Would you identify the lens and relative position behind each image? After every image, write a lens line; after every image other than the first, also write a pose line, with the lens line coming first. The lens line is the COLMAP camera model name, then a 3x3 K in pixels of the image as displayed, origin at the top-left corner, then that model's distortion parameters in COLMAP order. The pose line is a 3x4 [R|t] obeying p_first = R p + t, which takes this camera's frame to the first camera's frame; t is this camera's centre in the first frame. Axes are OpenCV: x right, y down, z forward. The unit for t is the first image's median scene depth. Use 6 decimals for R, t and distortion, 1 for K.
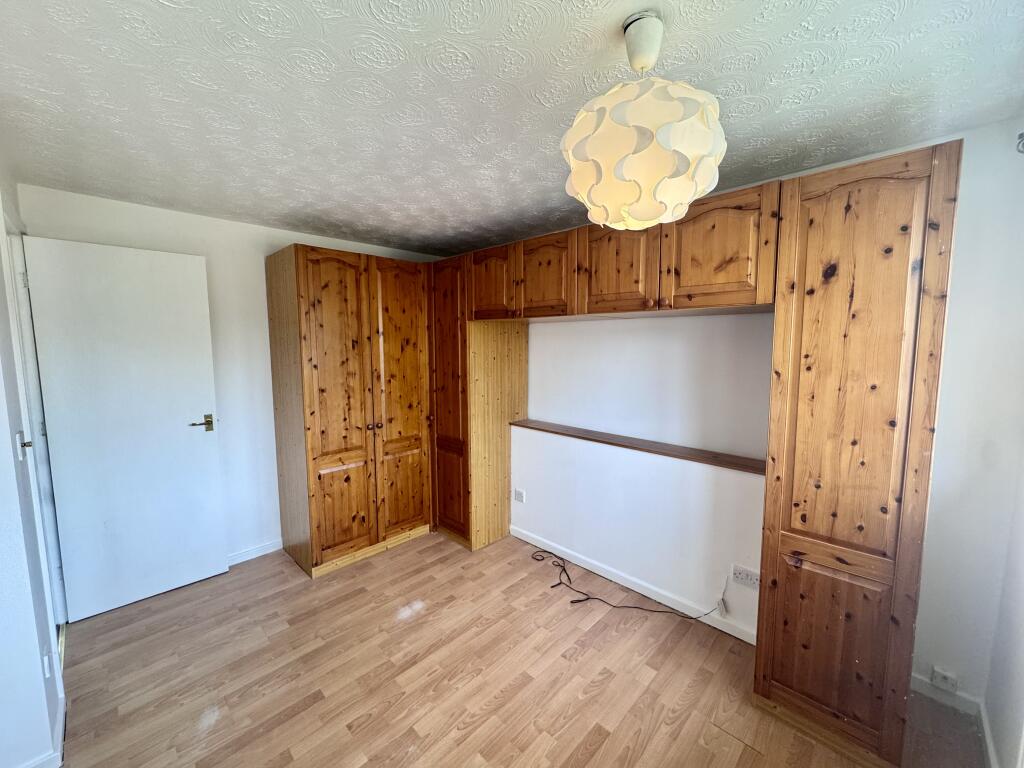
lens RADIAL K [[406.7, 0, 512.3], [0, 406.7, 382.1], [0, 0, 1]] dist [-0.001558, -0.000271]
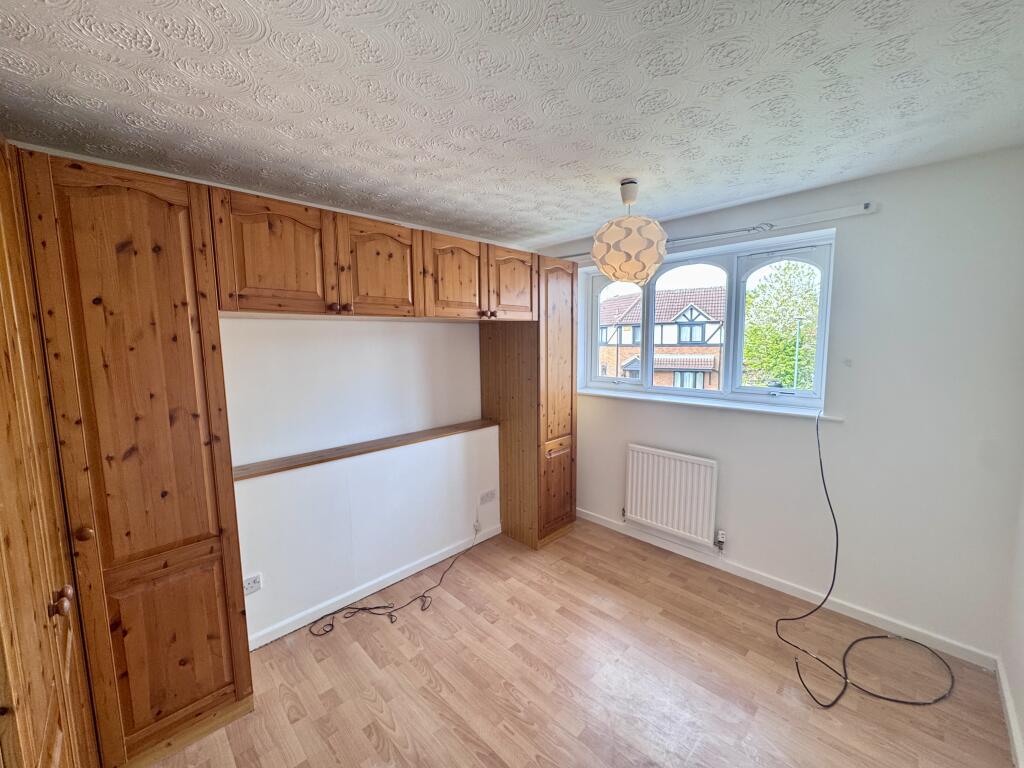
lens RADIAL K [[406.7, 0, 512.3], [0, 406.7, 382.1], [0, 0, 1]] dist [-0.001558, -0.000271]
pose [[0.015261, -0.105602, 0.994291, -0.846379], [0.111048, 0.988434, 0.103276, -0.087062], [-0.993698, 0.108838, 0.026811, 0.774311]]
